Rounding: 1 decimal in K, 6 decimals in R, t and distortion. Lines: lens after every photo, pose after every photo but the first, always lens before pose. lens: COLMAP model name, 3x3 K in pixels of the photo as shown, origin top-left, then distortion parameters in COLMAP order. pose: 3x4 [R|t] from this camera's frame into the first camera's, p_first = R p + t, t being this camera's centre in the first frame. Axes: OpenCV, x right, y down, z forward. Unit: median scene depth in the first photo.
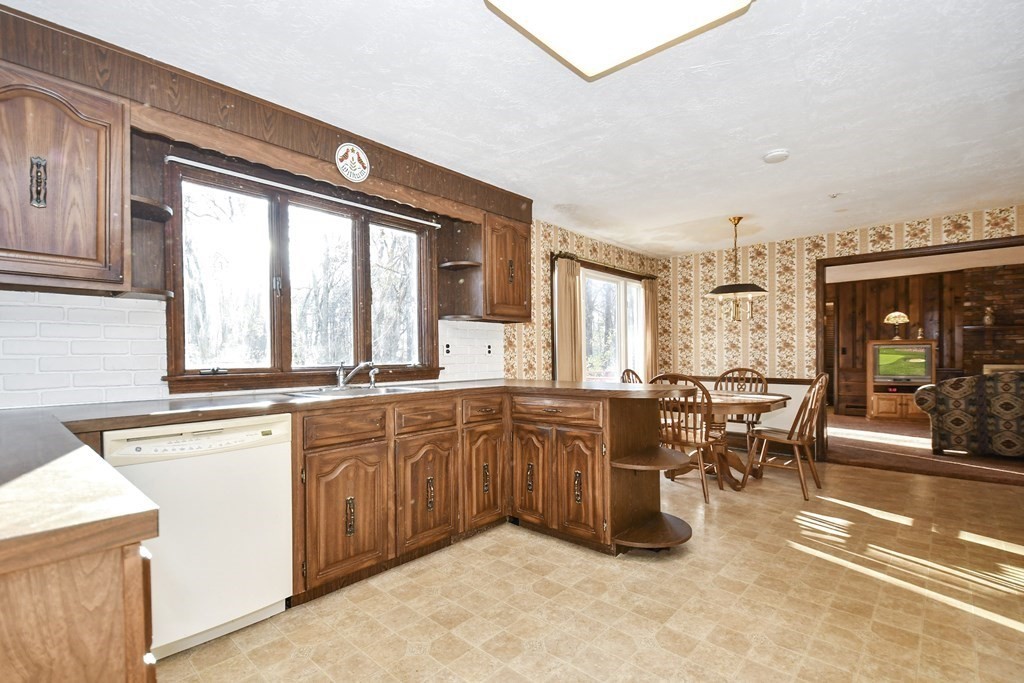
lens RADIAL K [[465.5, 0, 508.9], [0, 465.5, 359.3], [0, 0, 1]] dist [0.018981, -0.012429]
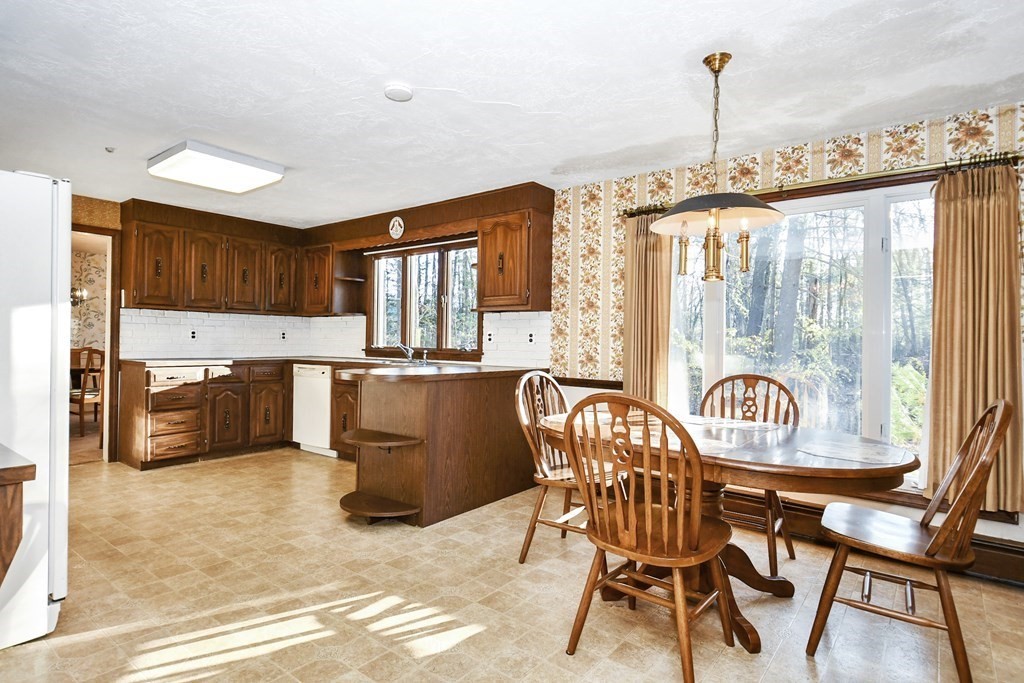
lens RADIAL K [[552.6, 0, 517.9], [0, 552.6, 338.0], [0, 0, 1]] dist [0.017203, -0.012283]
pose [[0.085731, -0.002278, -0.996316, 1.726967], [-0.027841, 0.999601, -0.004681, -0.021341], [0.995929, 0.028139, 0.085633, 1.293766]]
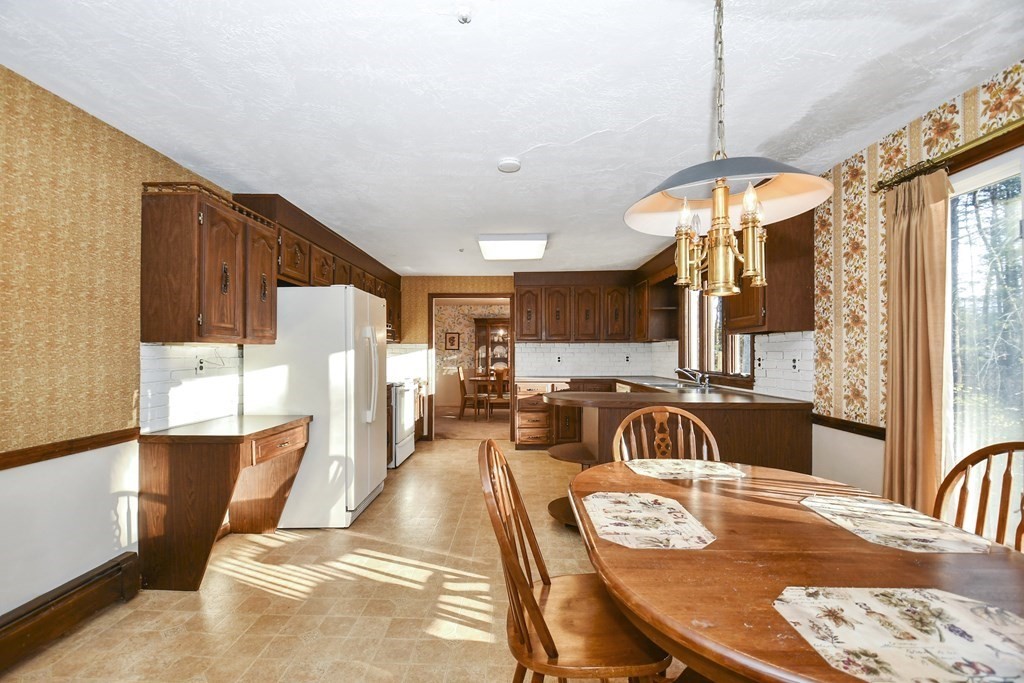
lens RADIAL K [[465.5, 0, 488.5], [0, 465.5, 346.3], [0, 0, 1]] dist [0.018981, -0.012429]
pose [[-0.773493, -0.005151, -0.633783, 1.368713], [-0.004930, 0.999986, -0.002111, -0.071867], [0.633785, 0.001492, -0.773508, 1.942714]]
